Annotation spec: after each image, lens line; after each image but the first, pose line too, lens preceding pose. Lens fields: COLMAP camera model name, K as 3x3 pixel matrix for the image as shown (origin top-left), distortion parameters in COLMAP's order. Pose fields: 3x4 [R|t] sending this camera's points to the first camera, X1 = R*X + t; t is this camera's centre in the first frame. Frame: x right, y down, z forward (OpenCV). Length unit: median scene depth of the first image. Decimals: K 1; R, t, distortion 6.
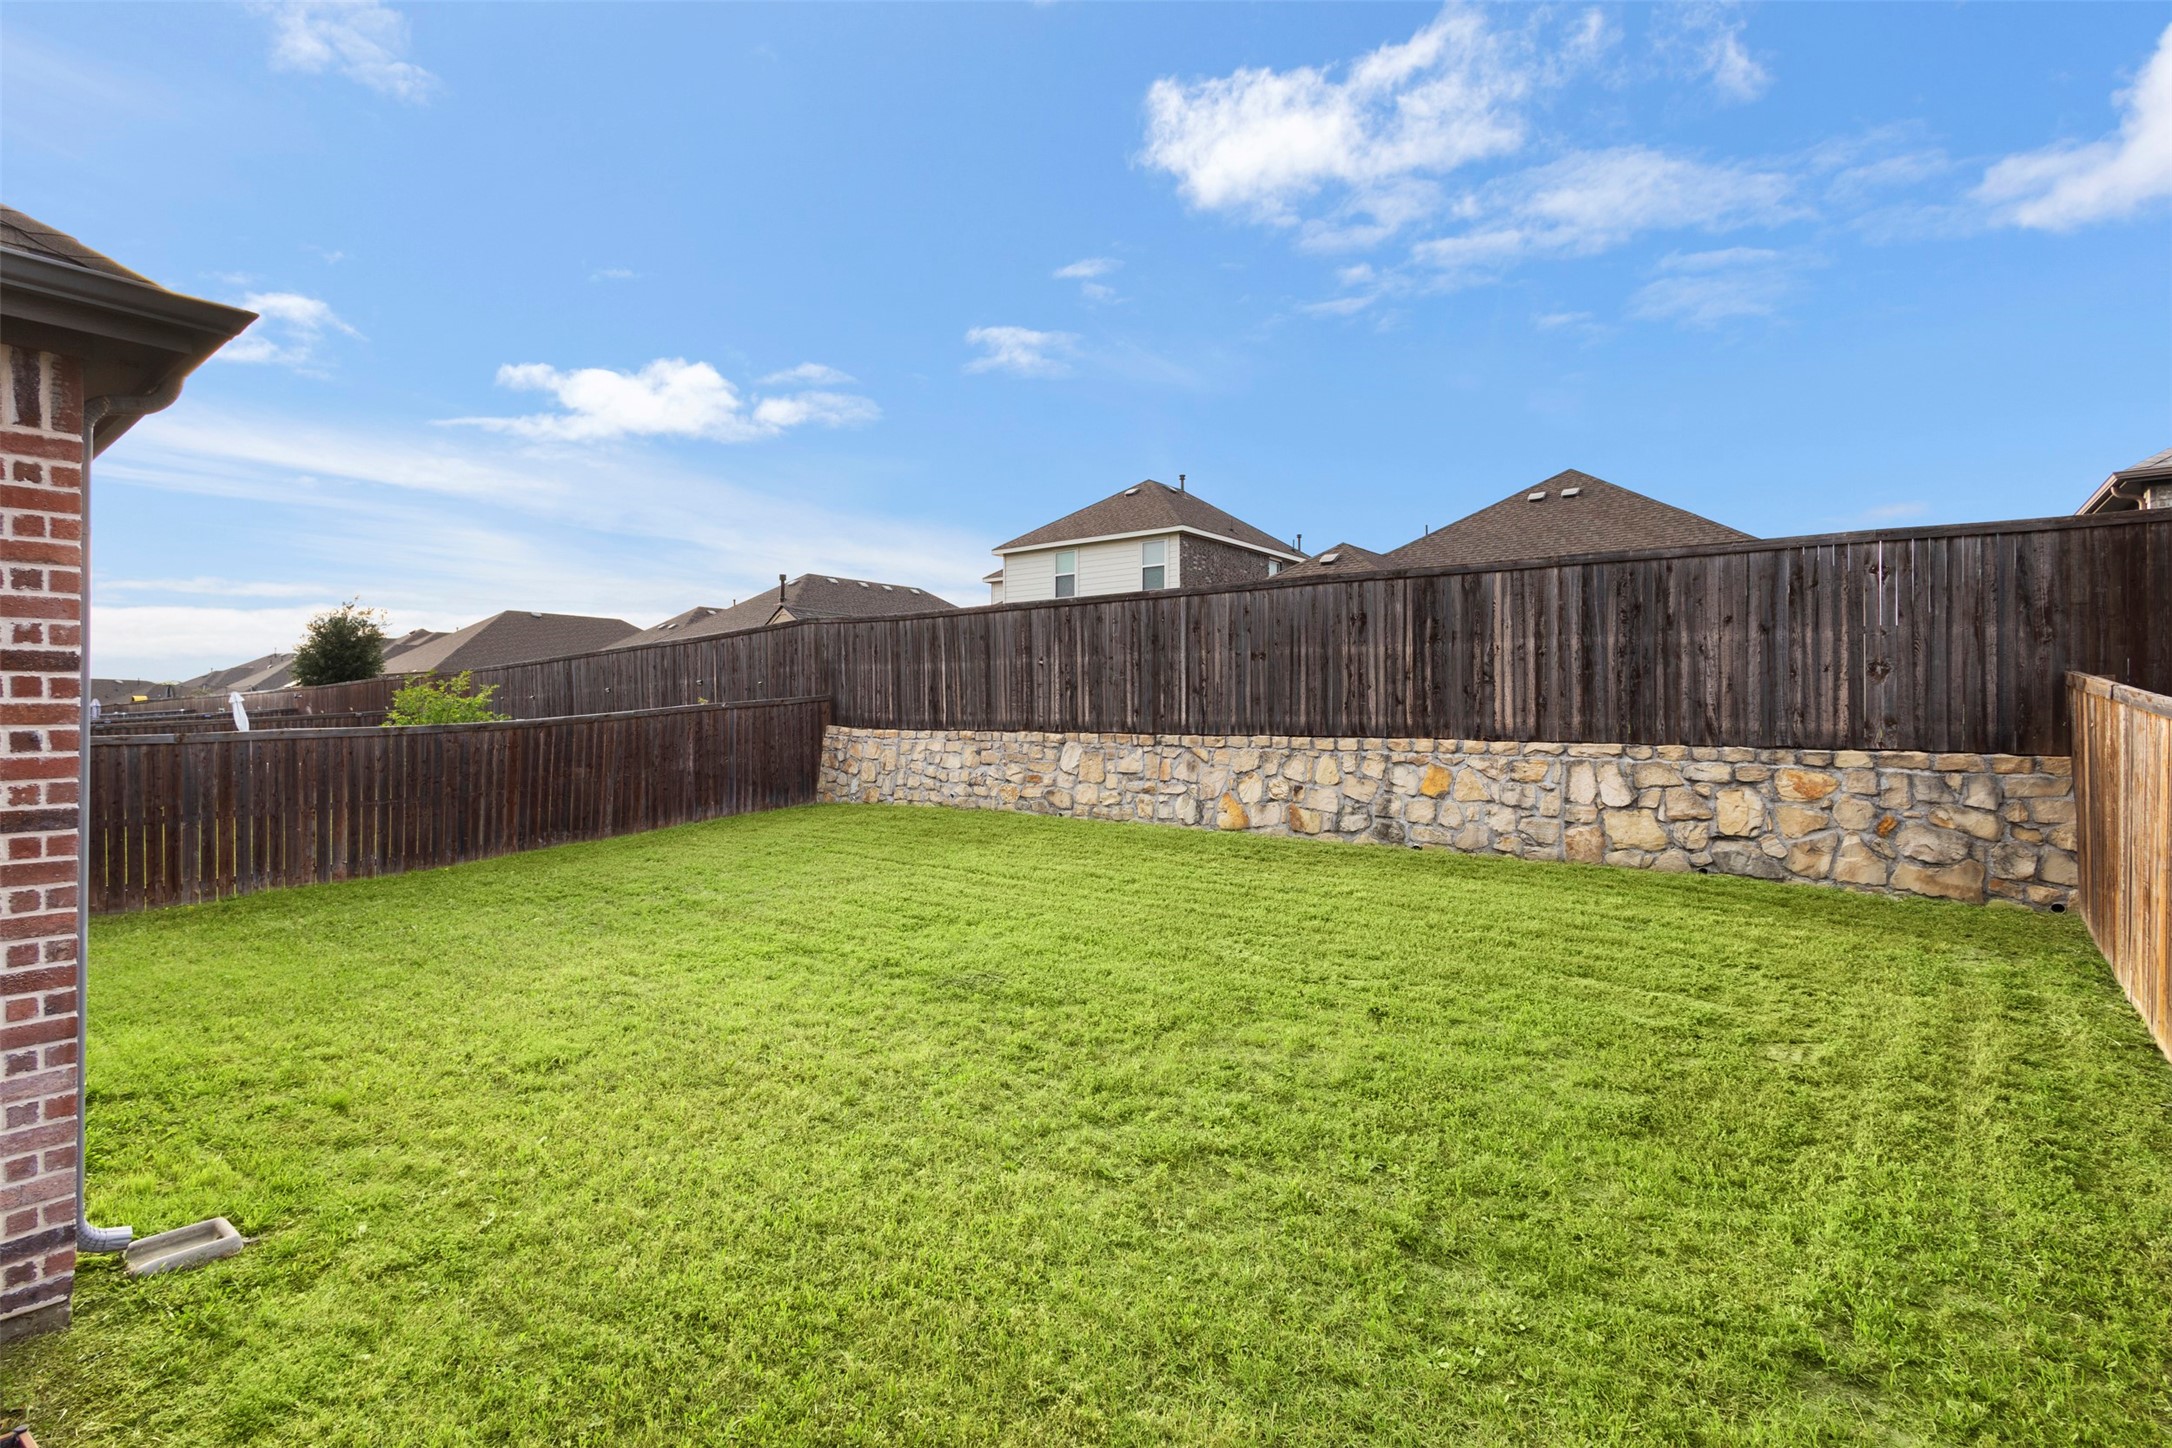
lens RADIAL K [[991.8, 0, 1086.0], [0, 991.8, 724.0], [0, 0, 1]] dist [0.003179, -0.000068]
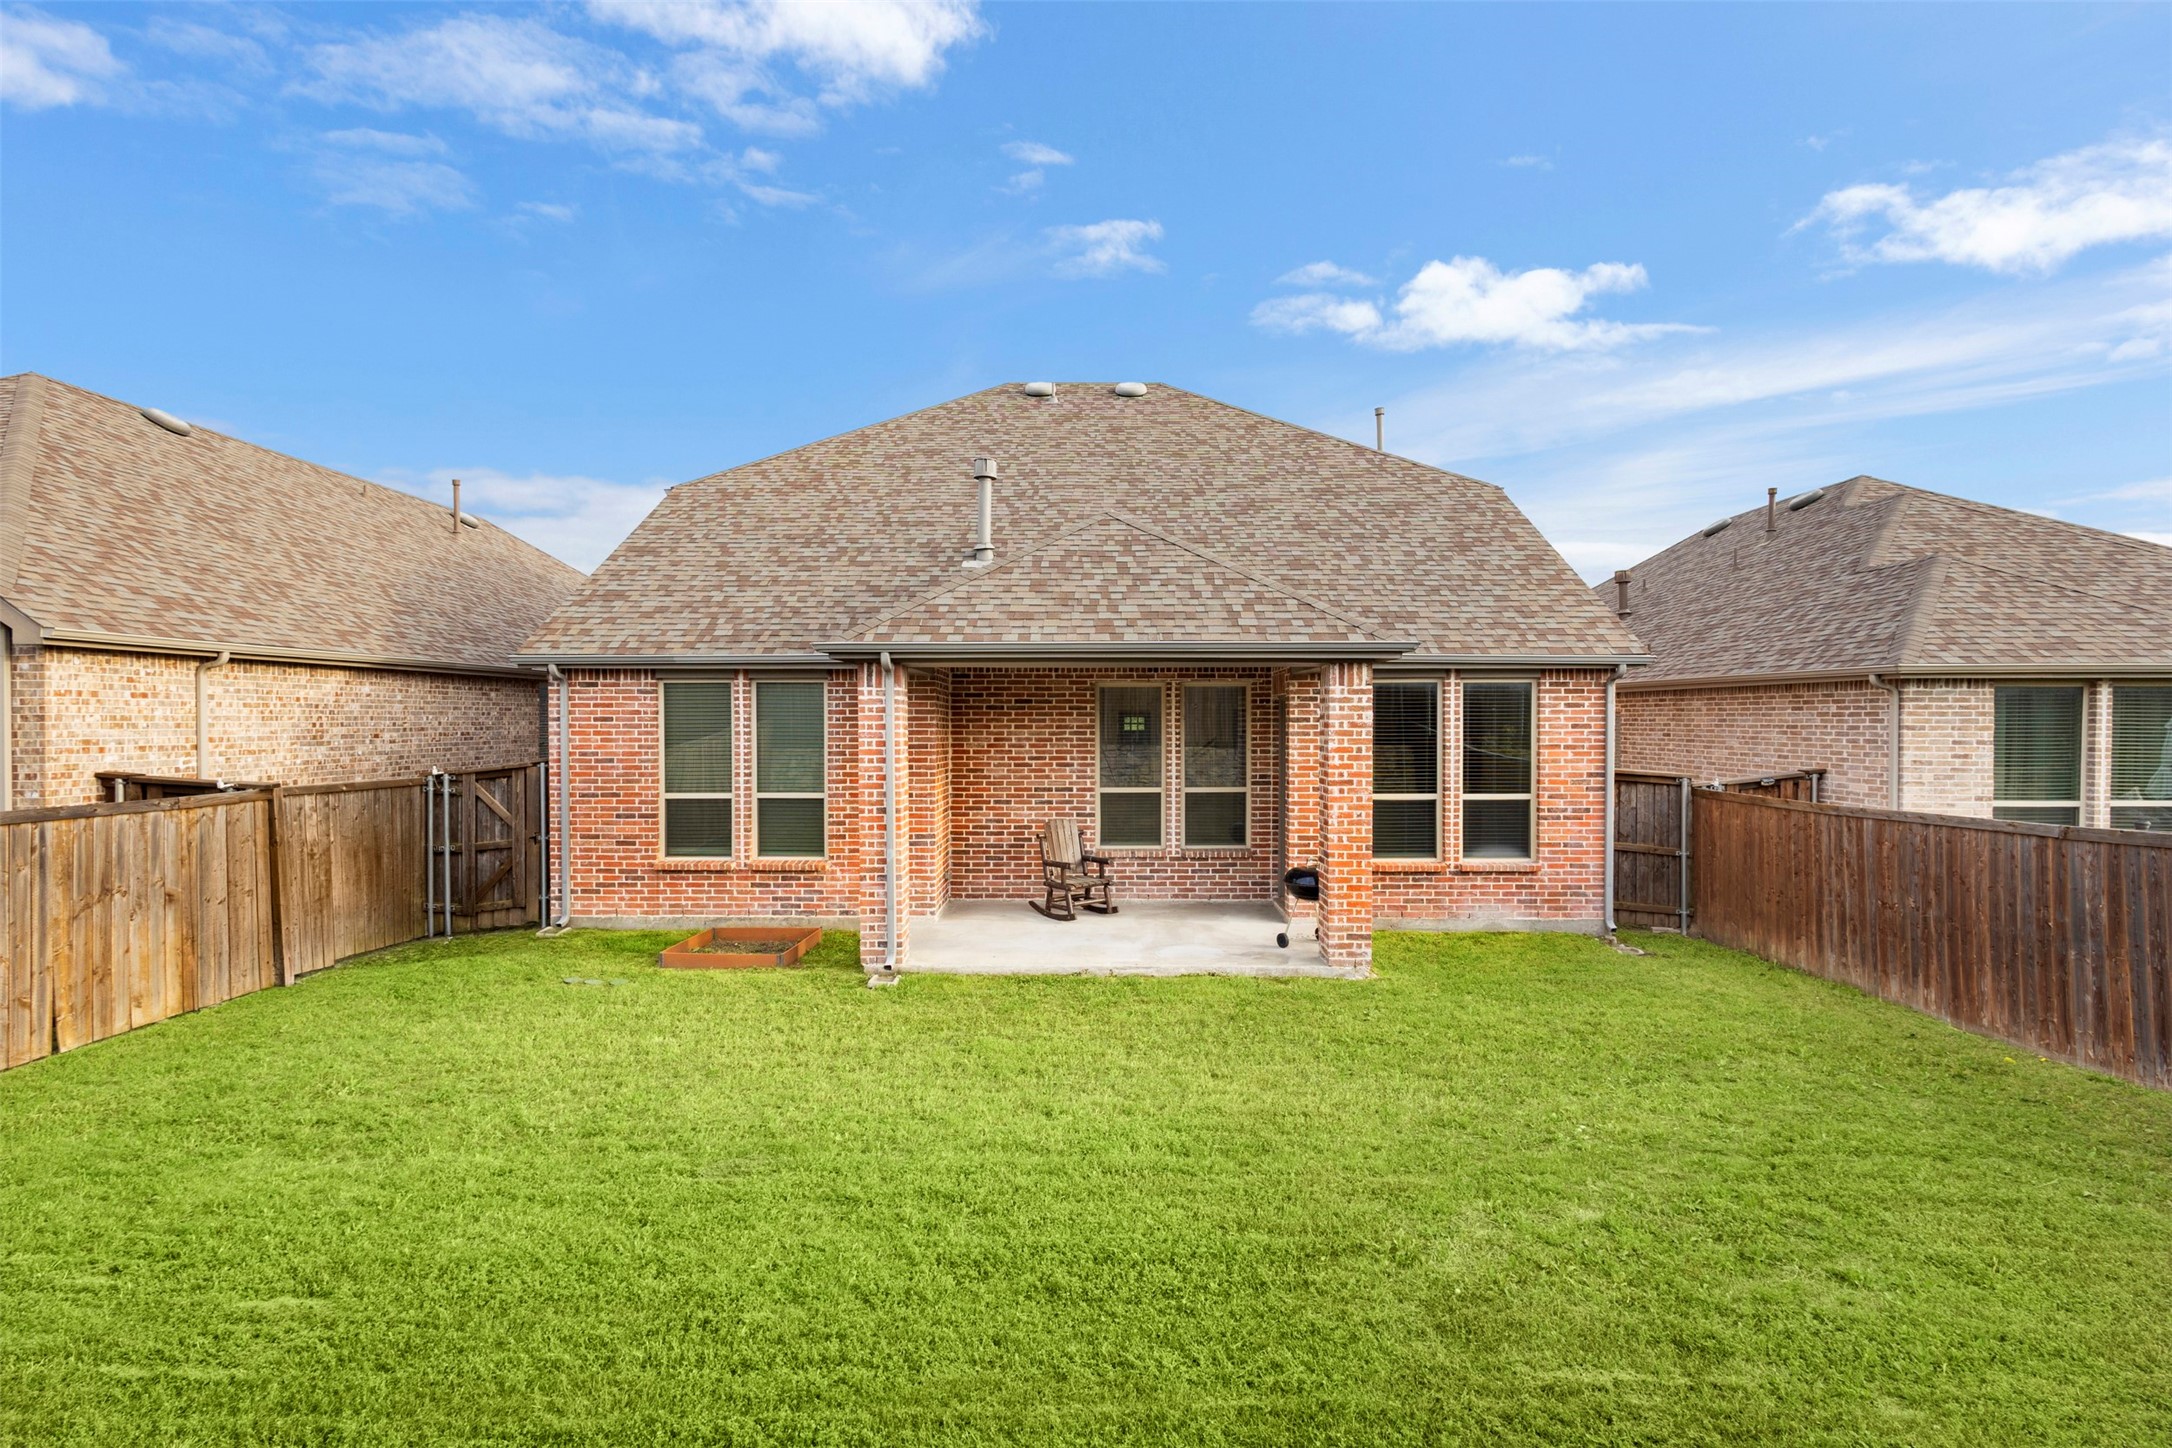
lens RADIAL K [[991.8, 0, 1086.0], [0, 991.8, 724.0], [0, 0, 1]] dist [0.003179, -0.000068]
pose [[-0.798676, -0.002550, -0.601755, 0.085337], [-0.009714, 0.999915, 0.008655, -0.056141], [0.601682, 0.012758, -0.798633, 1.010128]]
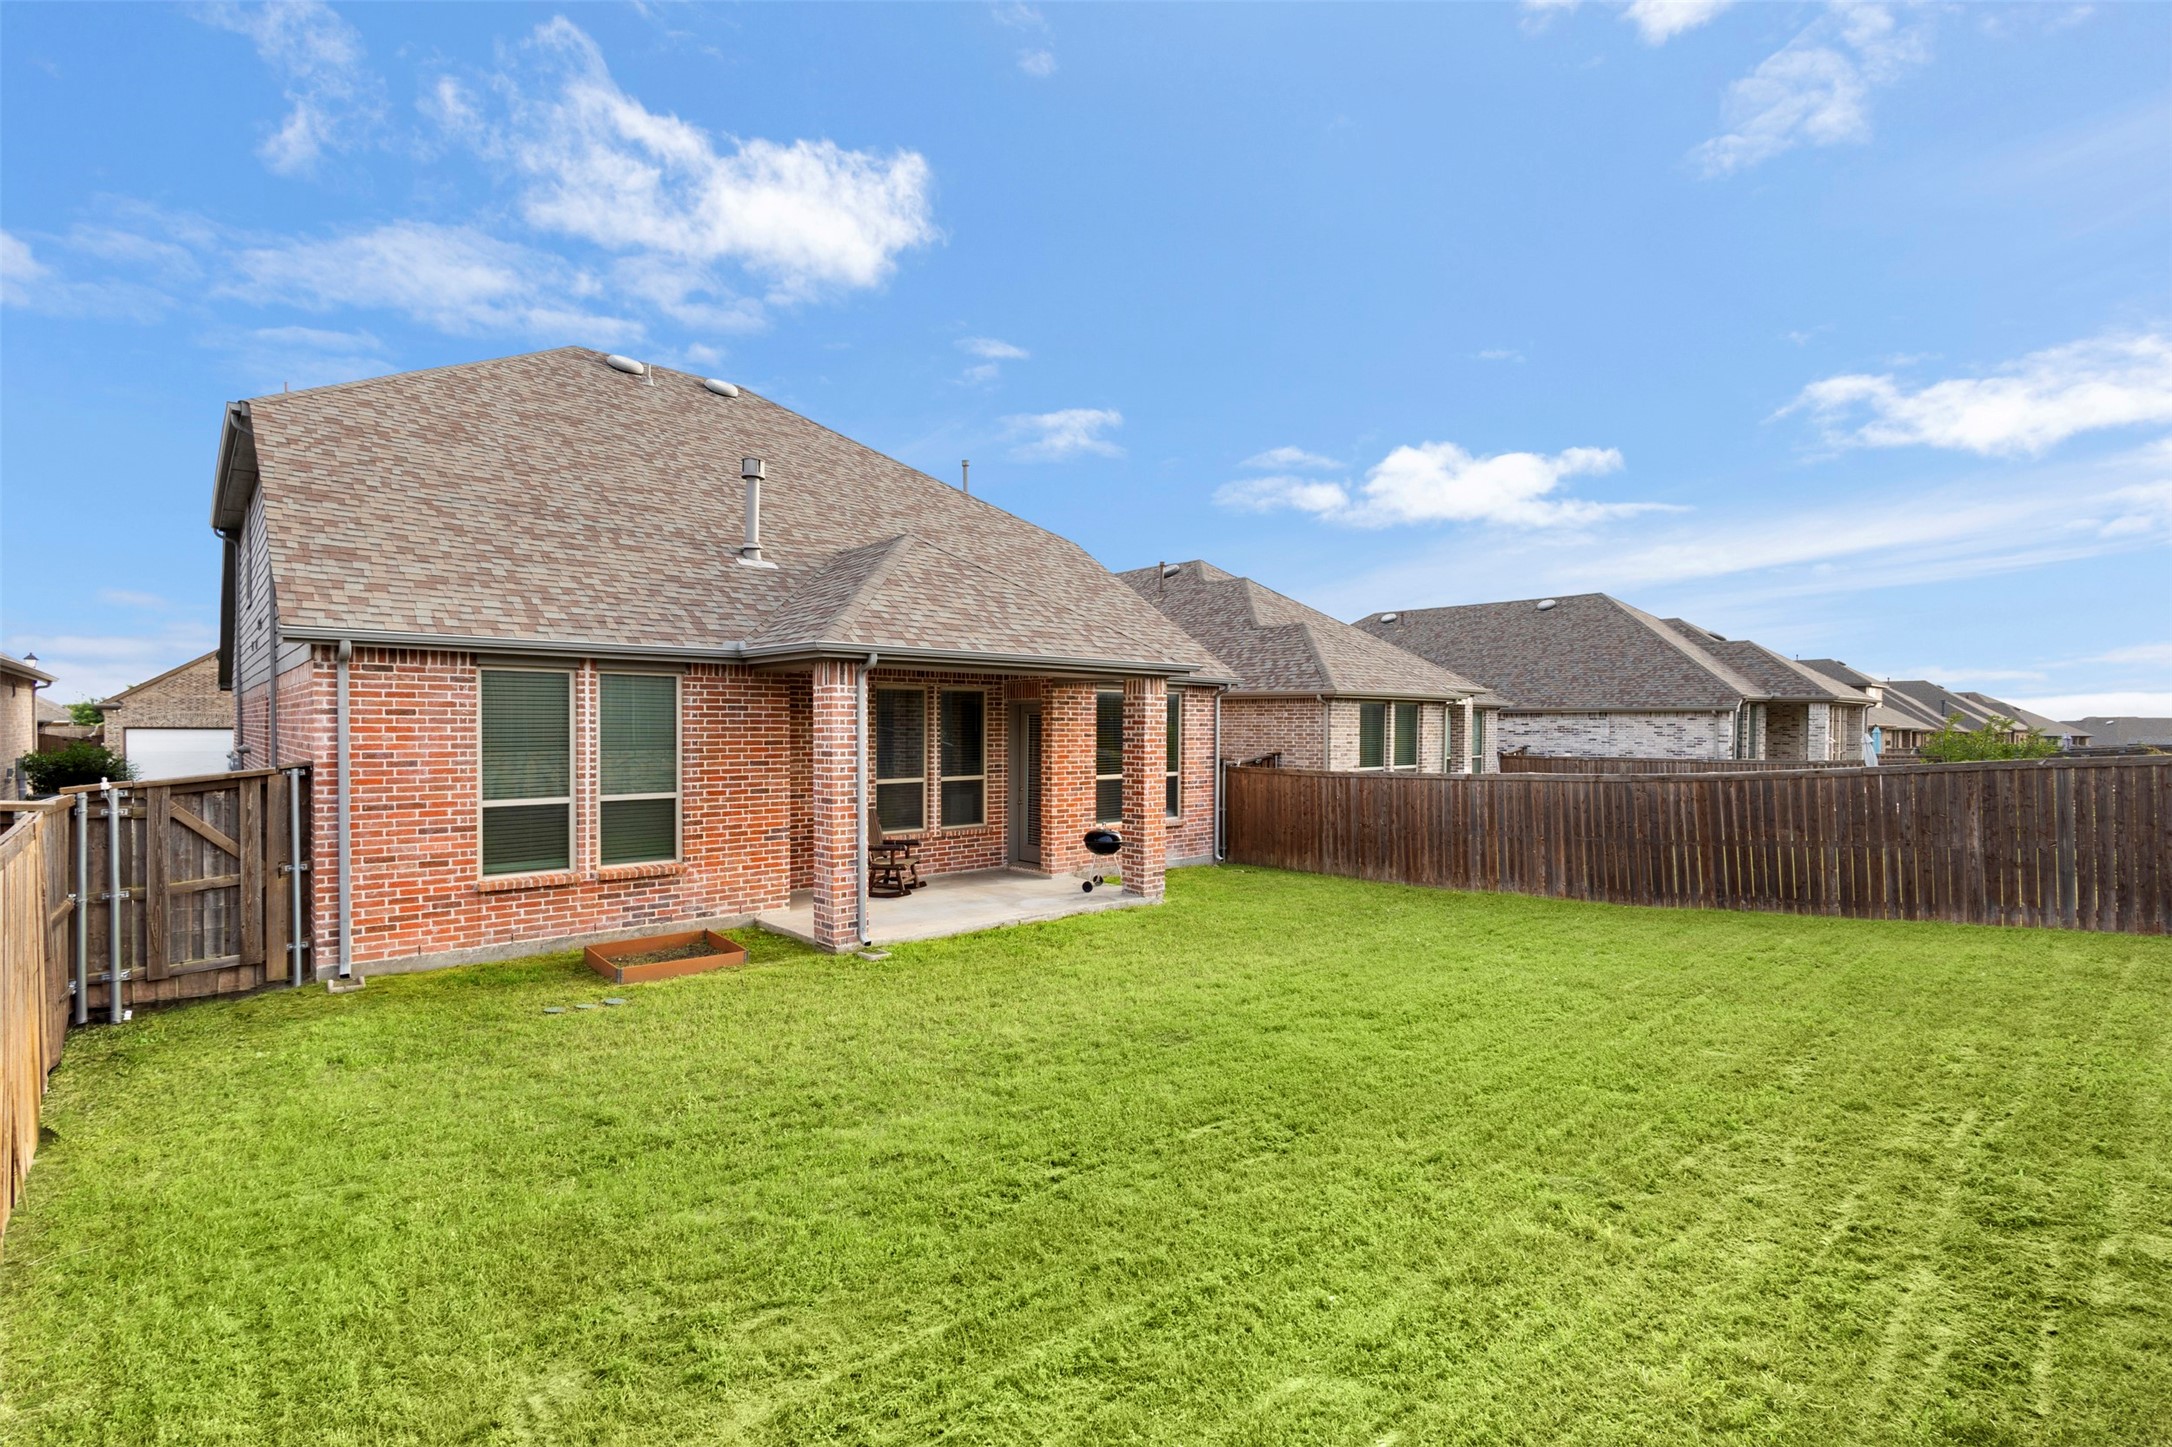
lens RADIAL K [[991.8, 0, 1086.0], [0, 991.8, 723.5], [0, 0, 1]] dist [0.003179, -0.000068]
pose [[-0.178043, -0.007411, -0.983995, 0.549404], [-0.014392, 0.999884, -0.004927, -0.042847], [0.983917, 0.013285, -0.178129, 0.620968]]
